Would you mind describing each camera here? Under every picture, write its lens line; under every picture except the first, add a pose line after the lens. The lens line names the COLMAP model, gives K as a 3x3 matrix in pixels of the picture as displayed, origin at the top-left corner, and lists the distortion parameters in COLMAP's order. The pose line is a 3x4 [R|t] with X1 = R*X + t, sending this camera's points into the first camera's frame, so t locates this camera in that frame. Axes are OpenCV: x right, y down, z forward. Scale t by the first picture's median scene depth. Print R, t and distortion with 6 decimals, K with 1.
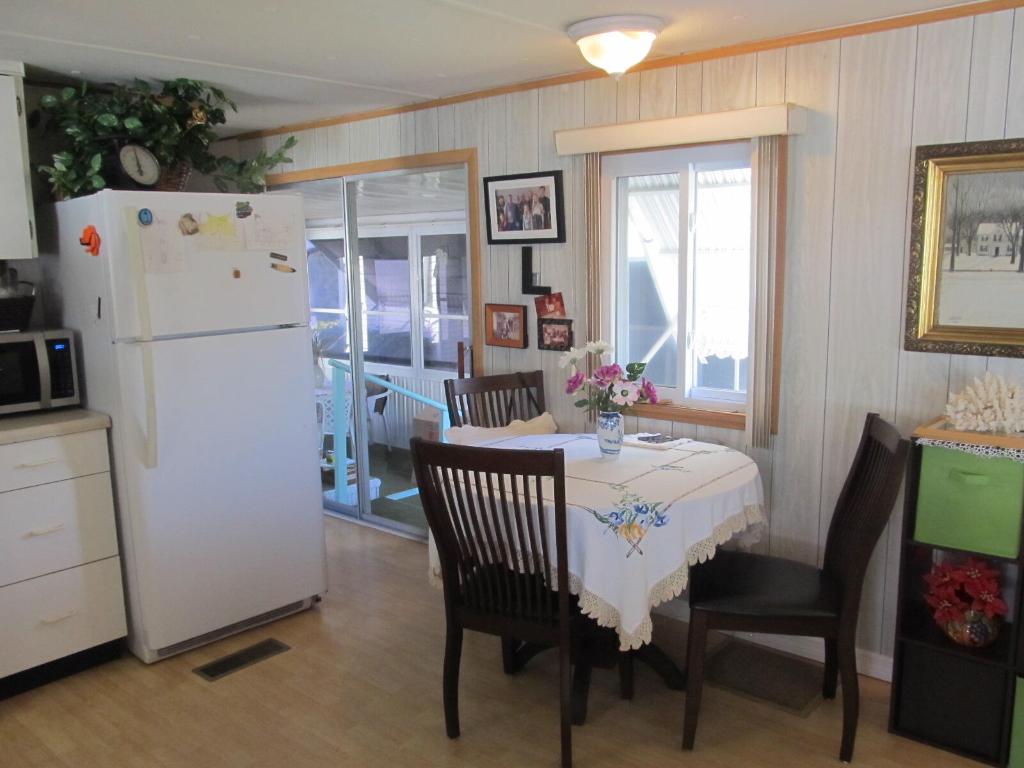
lens RADIAL K [[851.3, 0, 515.7], [0, 851.3, 398.7], [0, 0, 1]] dist [-0.048465, 0.028938]
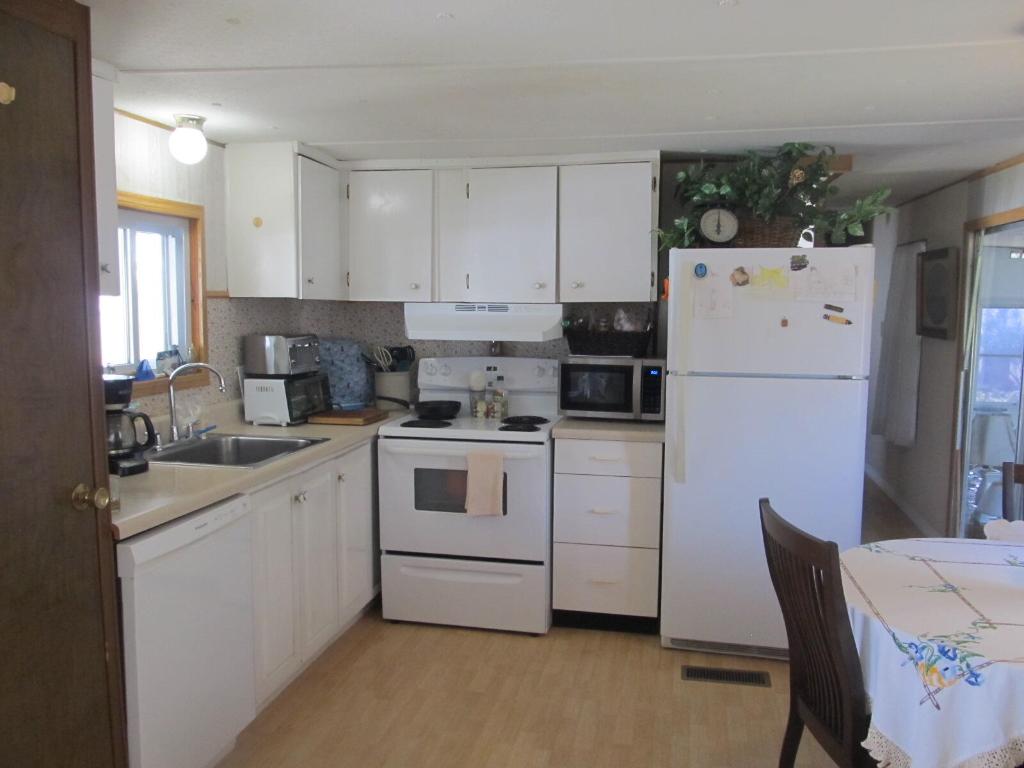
lens RADIAL K [[851.3, 0, 495.8], [0, 851.3, 398.7], [0, 0, 1]] dist [-0.048465, 0.028938]
pose [[0.478860, 0.128921, -0.868373, 0.452720], [-0.161755, 0.985180, 0.057064, -0.058487], [0.862860, 0.113138, 0.492617, 0.184093]]
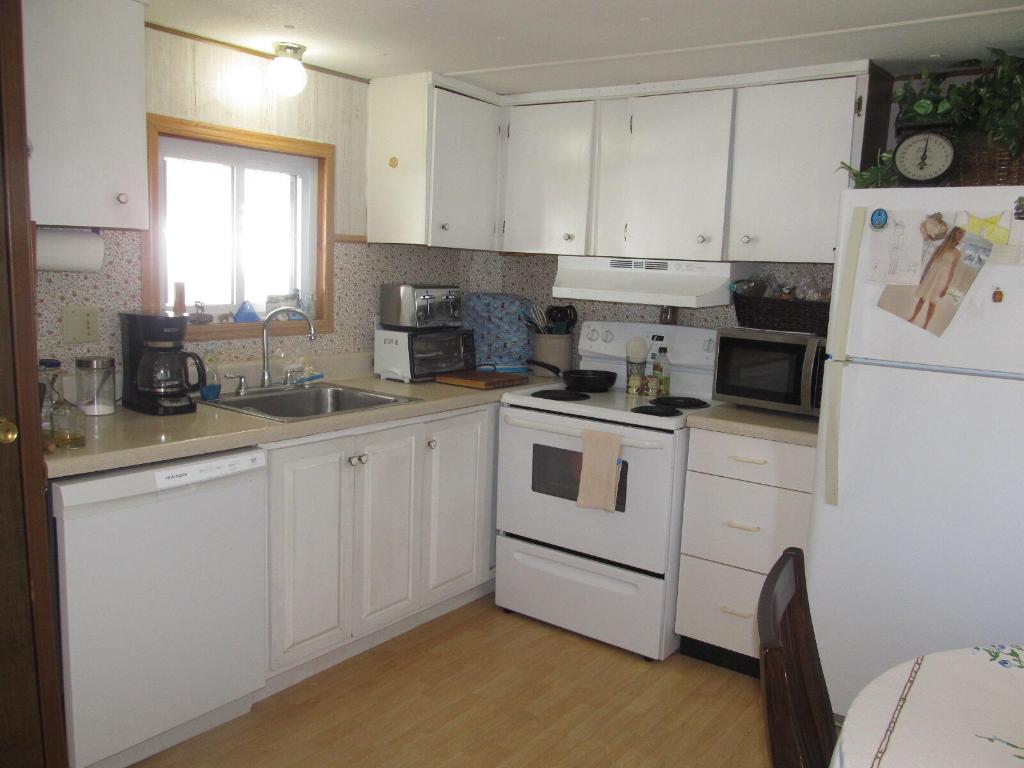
lens RADIAL K [[851.3, 0, 494.1], [0, 851.3, 397.5], [0, 0, 1]] dist [-0.048465, 0.028938]
pose [[0.075260, 0.188279, -0.979228, 0.379664], [-0.204983, 0.963961, 0.169589, -0.101728], [0.975868, 0.187962, 0.111141, 0.537751]]
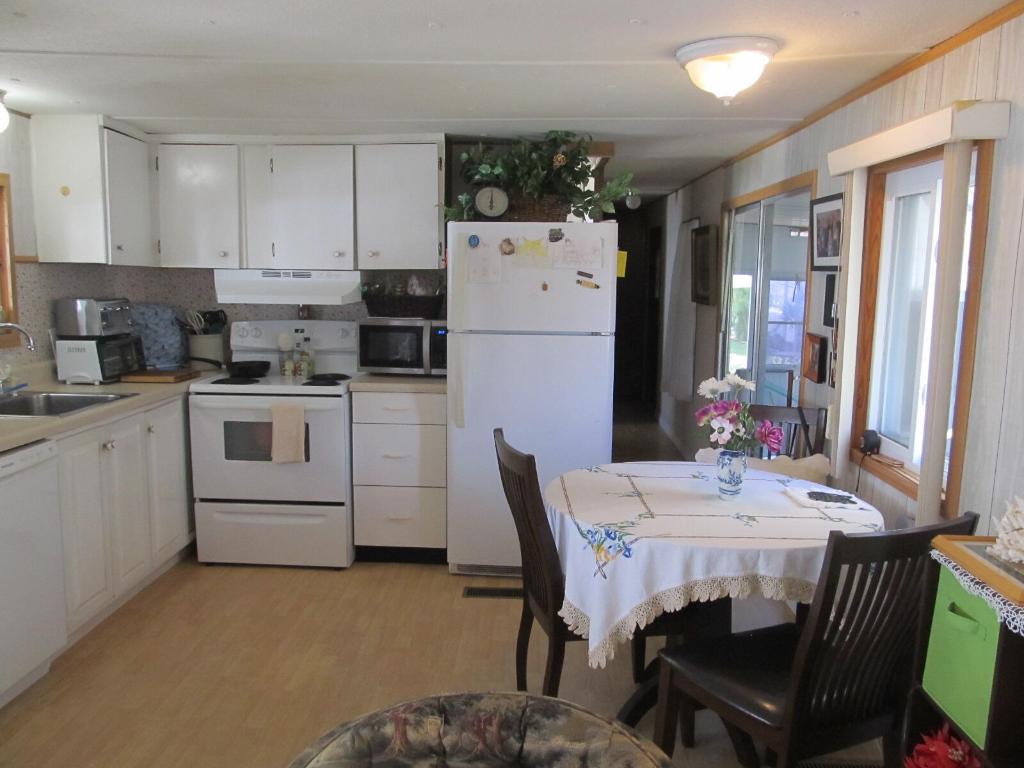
lens RADIAL K [[851.3, 0, 489.7], [0, 851.3, 400.3], [0, 0, 1]] dist [-0.048465, 0.028938]
pose [[0.614689, 0.148676, -0.774631, 0.634132], [-0.158328, 0.985344, 0.063481, -0.053743], [0.772716, 0.083625, 0.629219, 0.181705]]
